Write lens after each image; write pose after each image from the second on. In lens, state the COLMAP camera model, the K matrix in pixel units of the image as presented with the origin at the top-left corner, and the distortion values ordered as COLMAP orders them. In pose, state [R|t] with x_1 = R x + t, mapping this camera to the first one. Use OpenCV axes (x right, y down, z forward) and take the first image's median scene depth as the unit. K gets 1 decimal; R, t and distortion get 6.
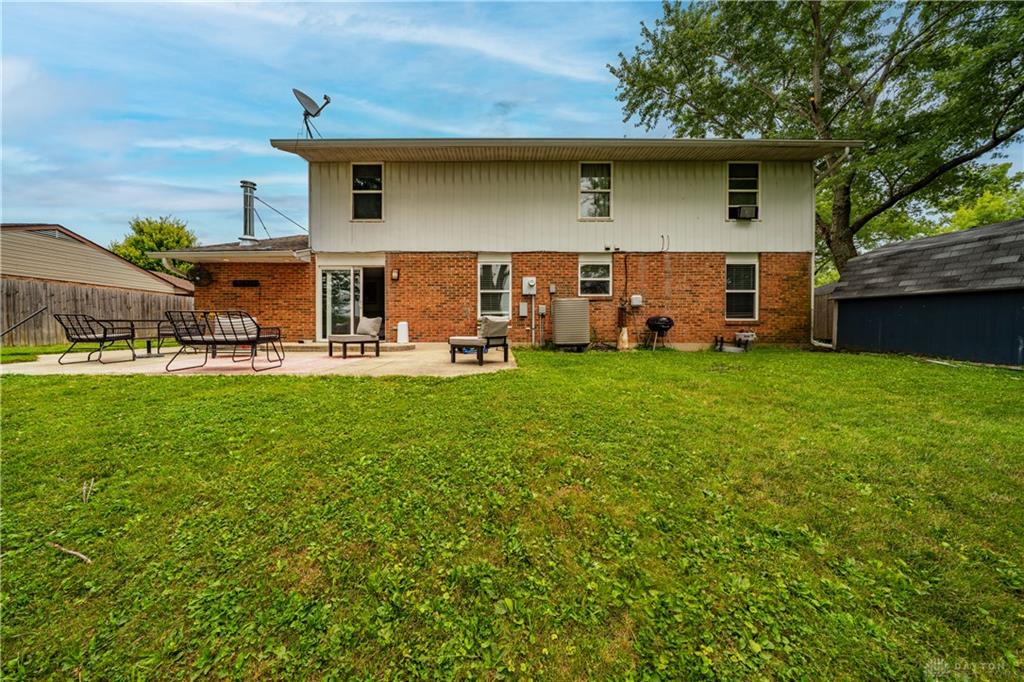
lens RADIAL K [[331.1, 0, 512.0], [0, 331.1, 341.0], [0, 0, 1]] dist [-0.000235, -0.000010]
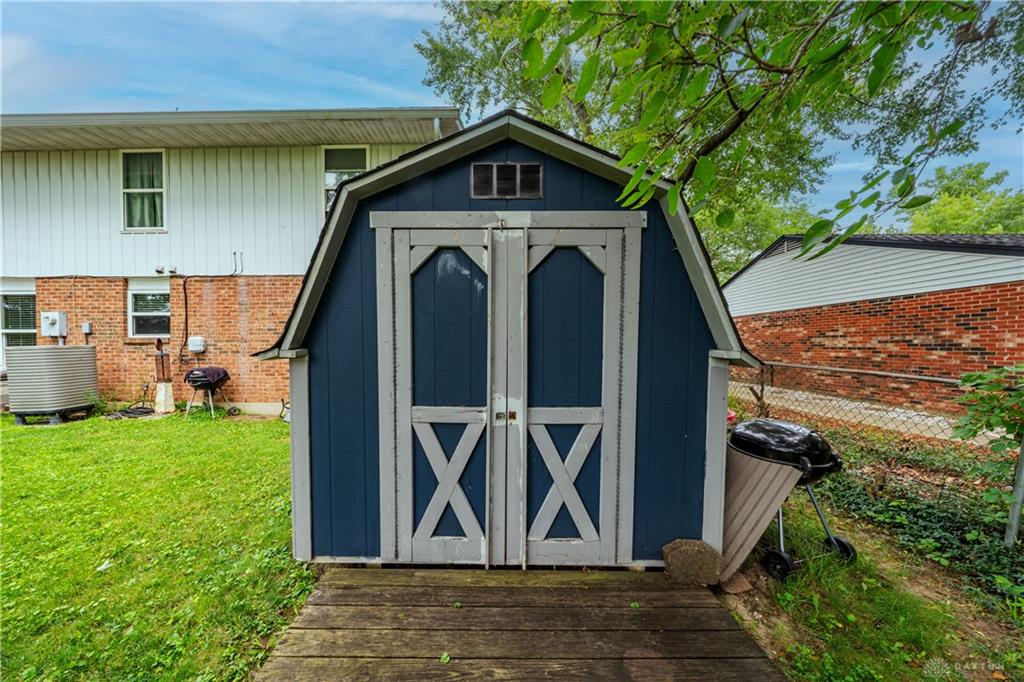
lens RADIAL K [[371.5, 0, 512.6], [0, 371.5, 357.1], [0, 0, 1]] dist [-0.000165, 0.000016]
pose [[0.999832, -0.004418, -0.017800, 1.063919], [0.004848, 0.999695, 0.024216, -0.109242], [0.017688, -0.024299, 0.999548, 0.205929]]
